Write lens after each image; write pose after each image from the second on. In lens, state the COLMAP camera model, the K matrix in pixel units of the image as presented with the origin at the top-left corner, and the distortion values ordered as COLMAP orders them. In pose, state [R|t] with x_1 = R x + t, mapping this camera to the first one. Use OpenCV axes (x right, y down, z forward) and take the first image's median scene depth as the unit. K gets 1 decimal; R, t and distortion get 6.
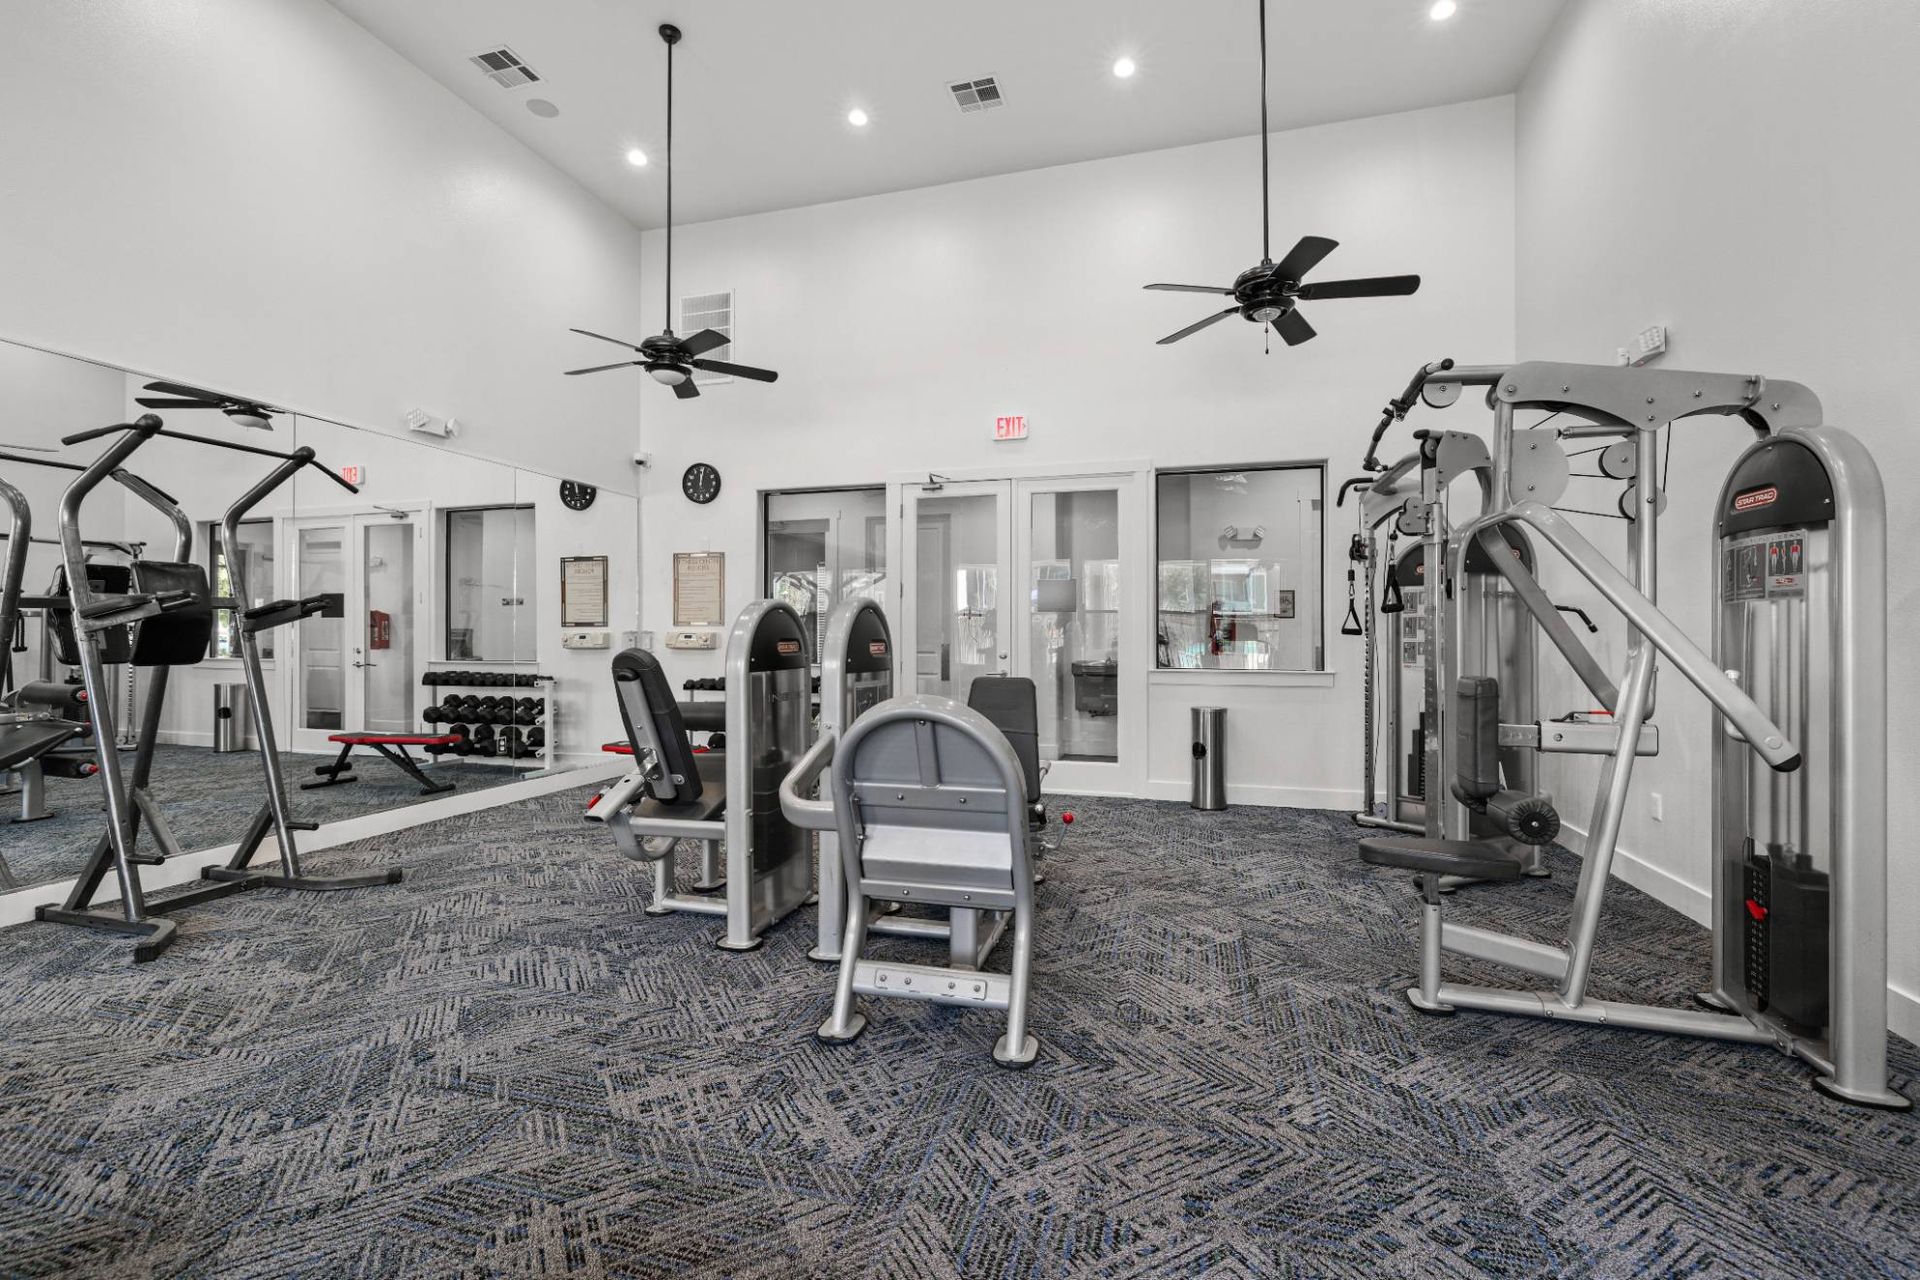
lens RADIAL K [[842.5, 0, 960.0], [0, 842.5, 640.0], [0, 0, 1]] dist [-0.001178, -0.000067]
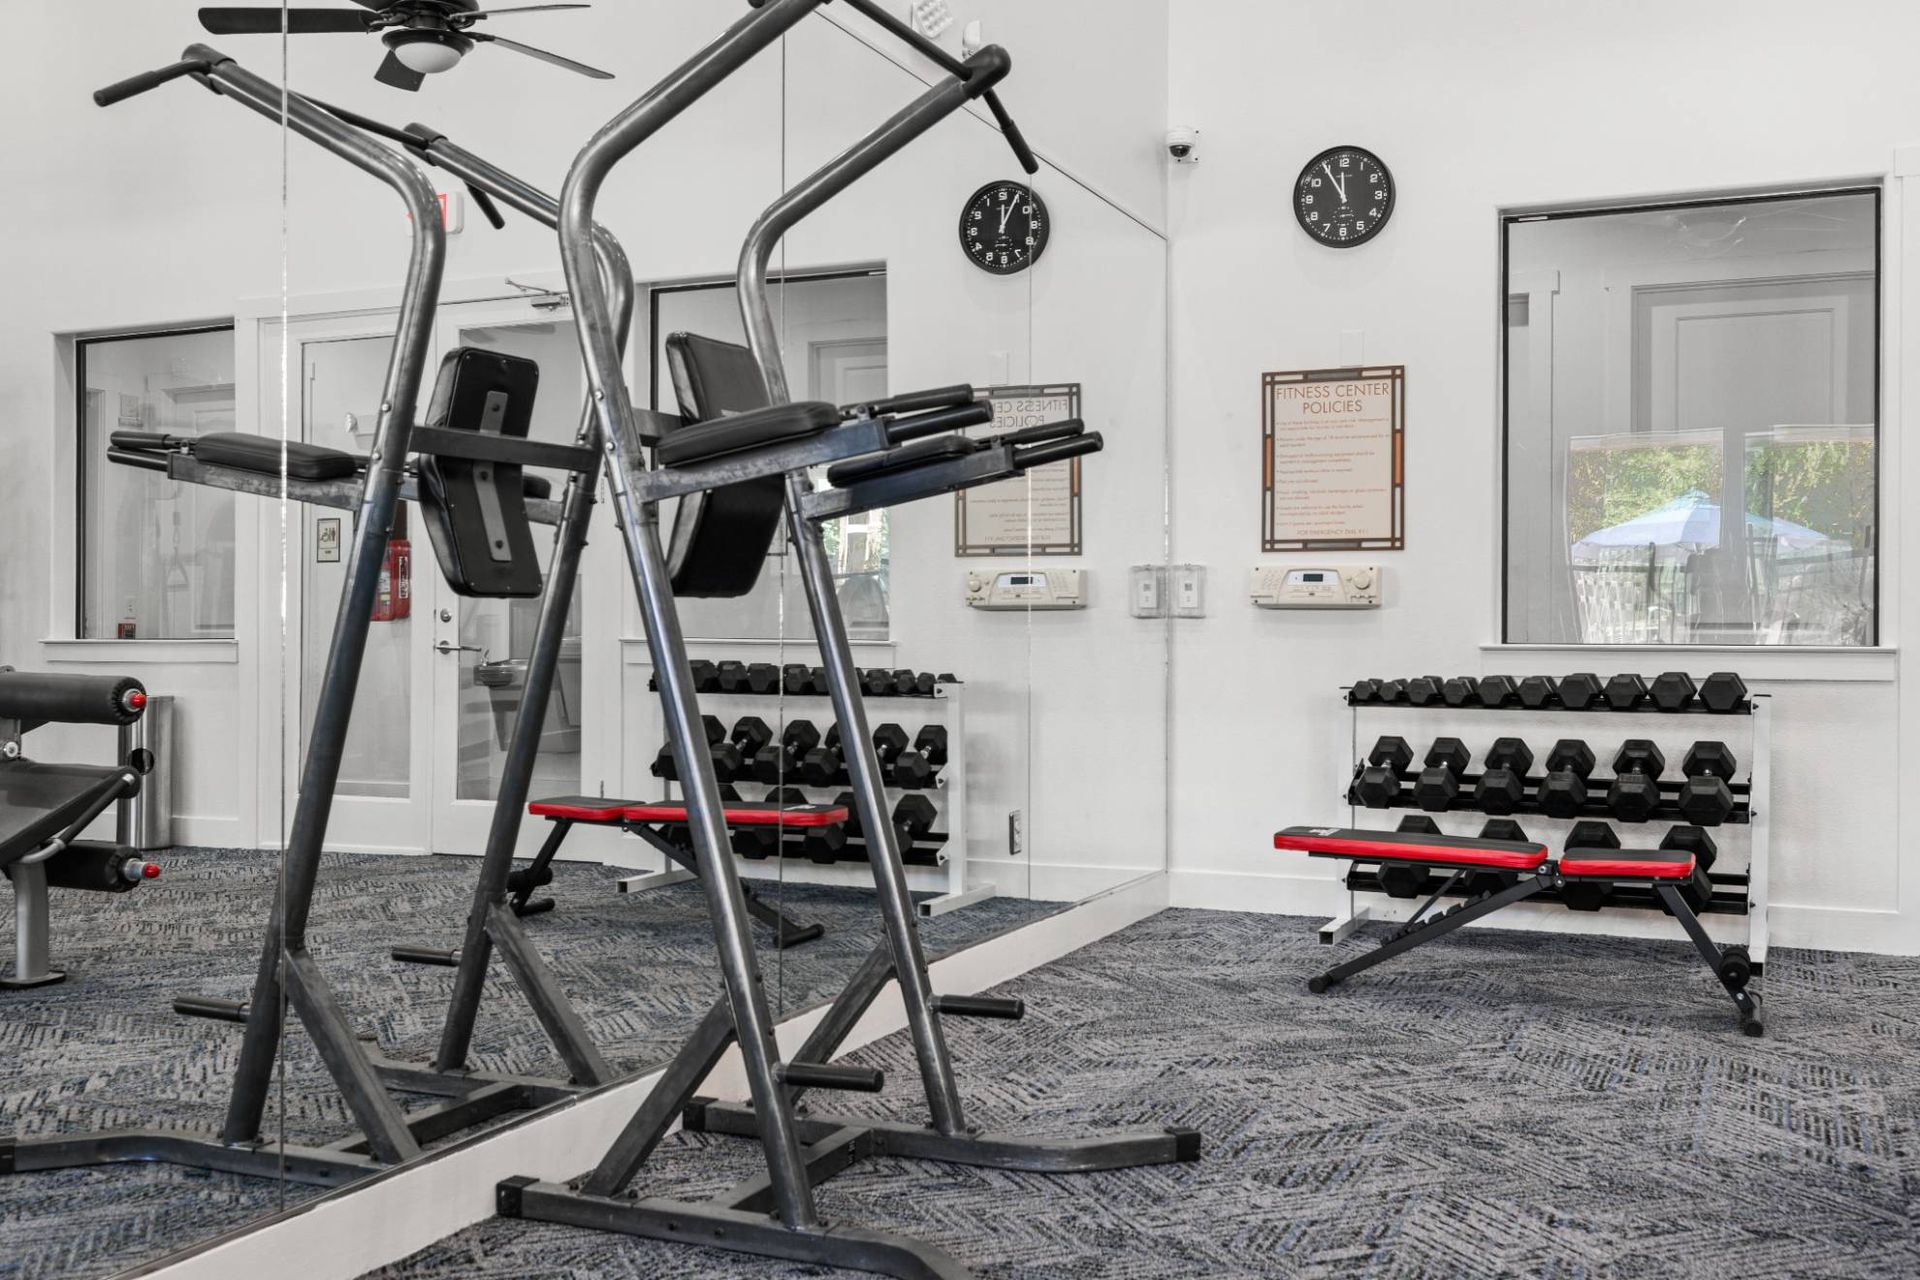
lens RADIAL K [[1889.0, 0, 960.0], [0, 1889.0, 640.0], [0, 0, 1]] dist [0.001645, 0.007237]
pose [[0.982095, 0.010415, -0.188097, -0.315897], [-0.005854, 0.999676, 0.024789, 0.003180], [0.188294, -0.023244, 0.981838, 0.081277]]
